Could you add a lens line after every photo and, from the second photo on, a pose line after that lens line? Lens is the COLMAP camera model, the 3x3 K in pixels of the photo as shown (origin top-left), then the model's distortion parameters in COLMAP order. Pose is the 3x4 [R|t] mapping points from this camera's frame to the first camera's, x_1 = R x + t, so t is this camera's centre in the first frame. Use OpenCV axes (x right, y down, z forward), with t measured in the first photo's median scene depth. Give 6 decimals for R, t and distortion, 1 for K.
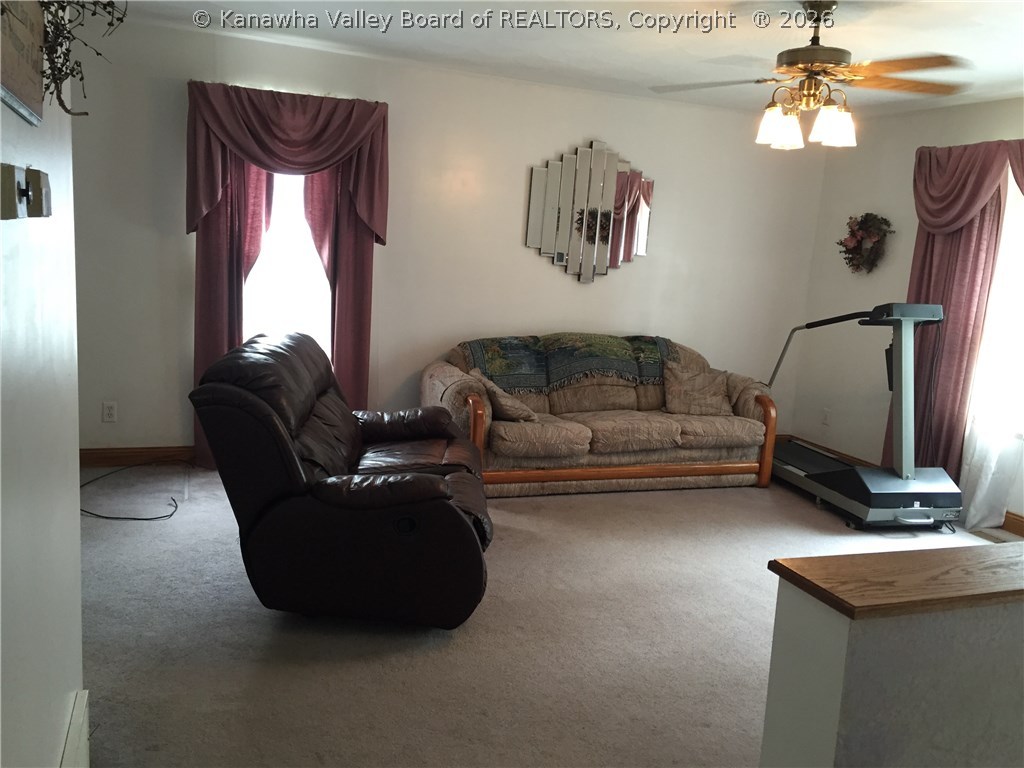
lens RADIAL K [[846.6, 0, 510.7], [0, 846.6, 382.0], [0, 0, 1]] dist [0.167821, -0.257536]
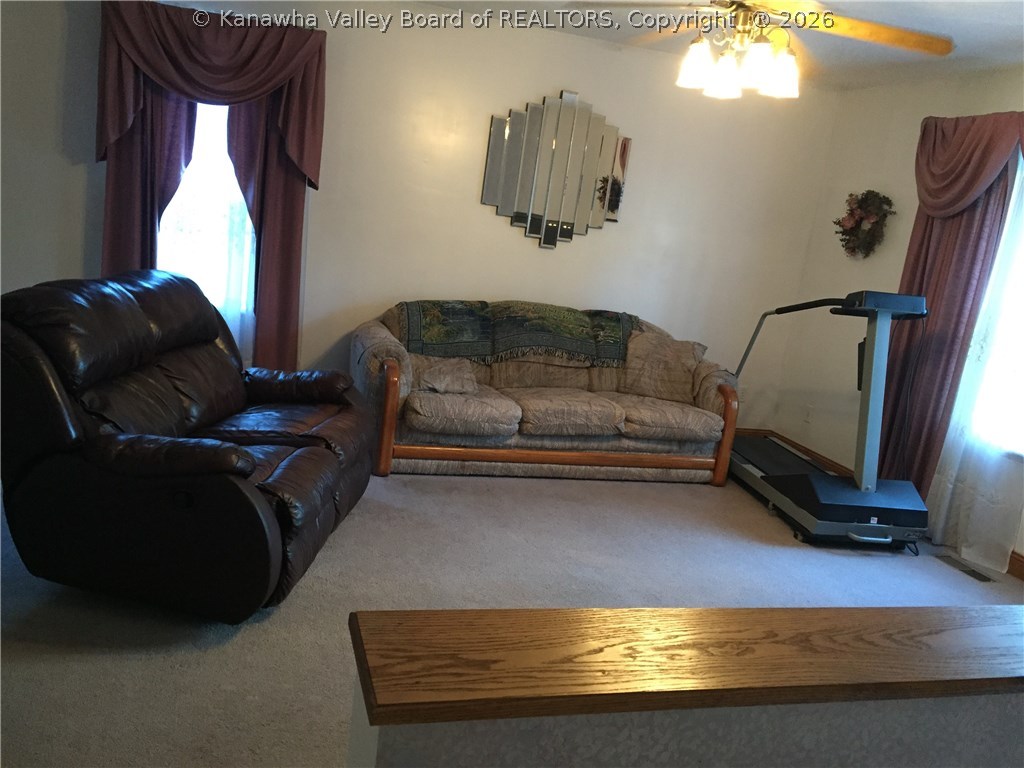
lens RADIAL K [[846.6, 0, 510.7], [0, 846.6, 382.0], [0, 0, 1]] dist [0.167821, -0.257536]
pose [[0.994942, 0.076295, -0.065336, 0.136633], [-0.074147, 0.996643, 0.034702, -0.002341], [0.067765, -0.029682, 0.997260, 0.091405]]
